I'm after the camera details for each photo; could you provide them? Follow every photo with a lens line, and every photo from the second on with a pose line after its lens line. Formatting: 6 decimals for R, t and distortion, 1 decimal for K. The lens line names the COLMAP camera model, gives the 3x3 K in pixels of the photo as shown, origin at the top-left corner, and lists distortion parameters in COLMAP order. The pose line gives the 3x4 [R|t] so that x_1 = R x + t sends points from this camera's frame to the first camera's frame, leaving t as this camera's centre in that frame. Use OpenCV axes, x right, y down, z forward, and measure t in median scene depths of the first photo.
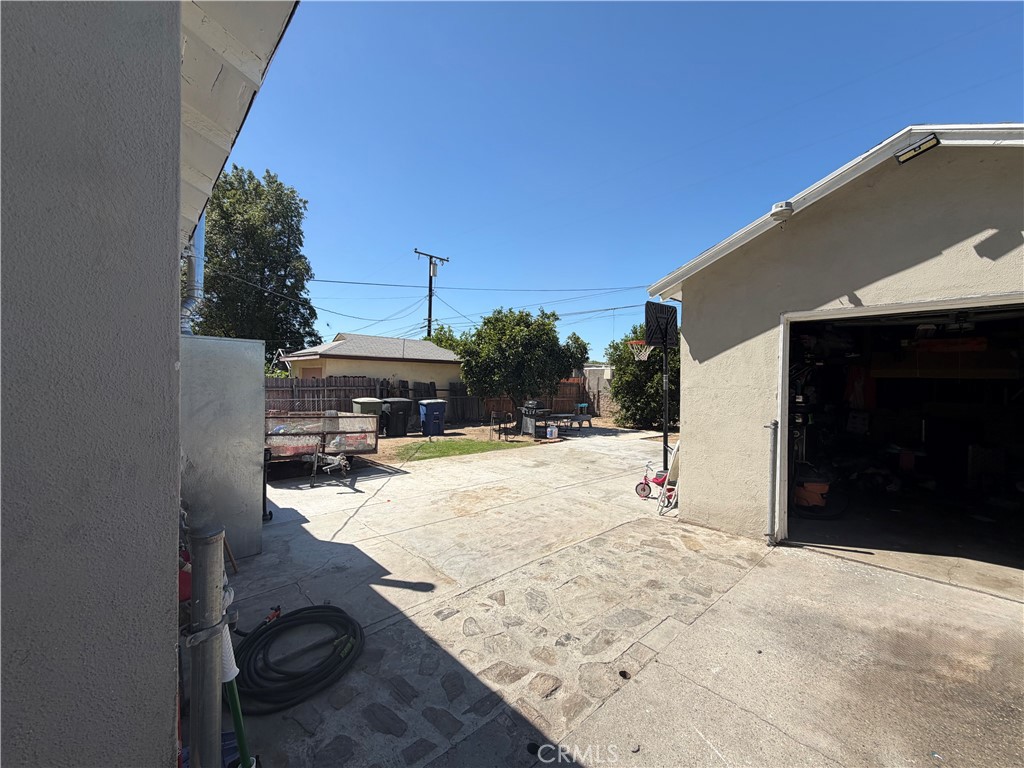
lens RADIAL K [[410.2, 0, 510.6], [0, 410.2, 386.0], [0, 0, 1]] dist [0.001037, -0.000002]
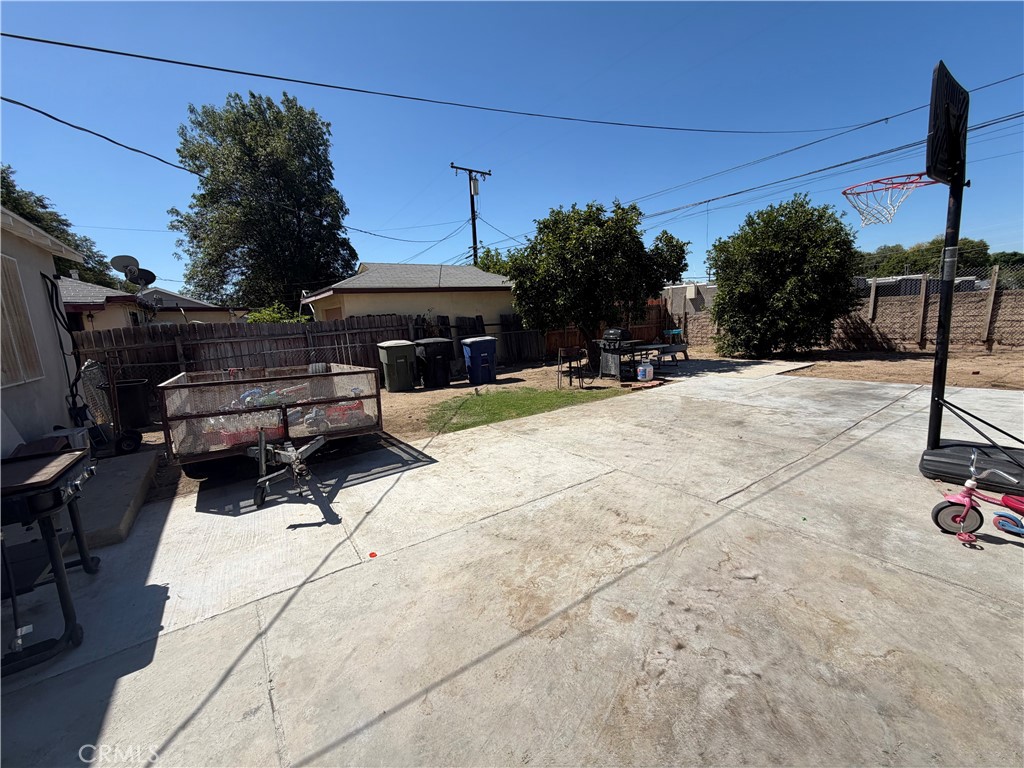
lens RADIAL K [[410.2, 0, 512.4], [0, 410.2, 383.1], [0, 0, 1]] dist [0.001037, -0.000002]
pose [[0.989001, -0.051475, -0.138661, -0.025687], [0.071761, 0.986748, 0.145527, 0.010900], [0.129332, -0.153877, 0.979589, 0.244530]]
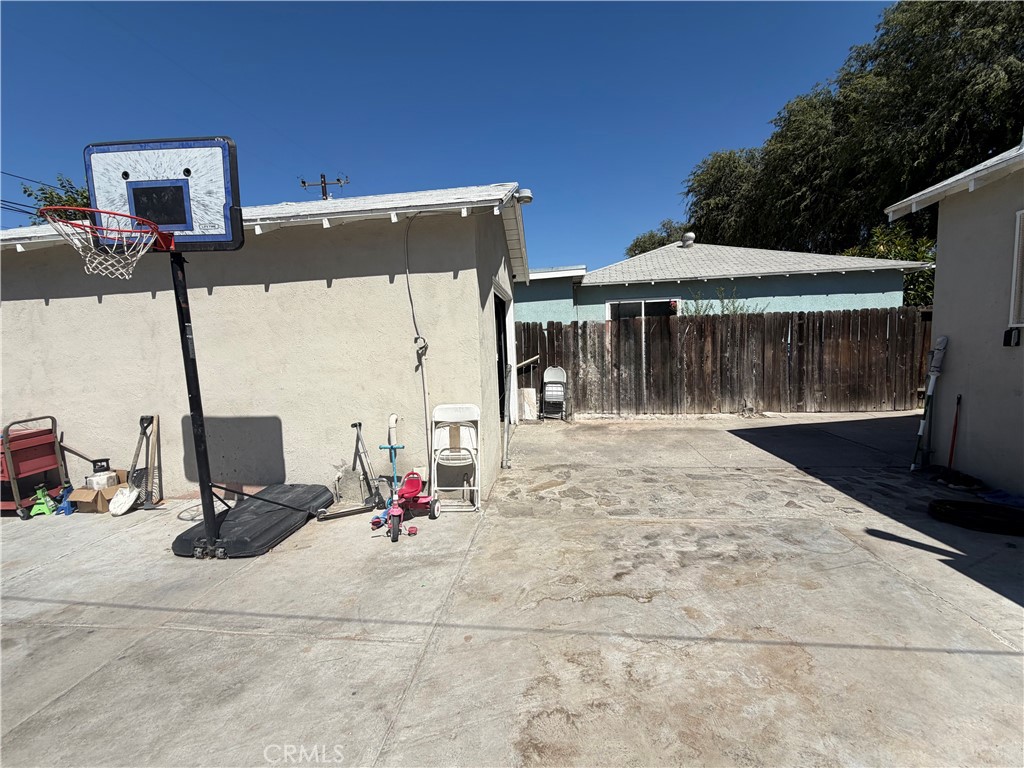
lens RADIAL K [[410.2, 0, 508.9], [0, 410.2, 380.4], [0, 0, 1]] dist [0.001037, -0.000002]
pose [[-0.650979, -0.055412, 0.757070, -0.085957], [0.041153, 0.993289, 0.108087, -0.000542], [-0.757979, 0.101518, -0.644331, 0.541259]]
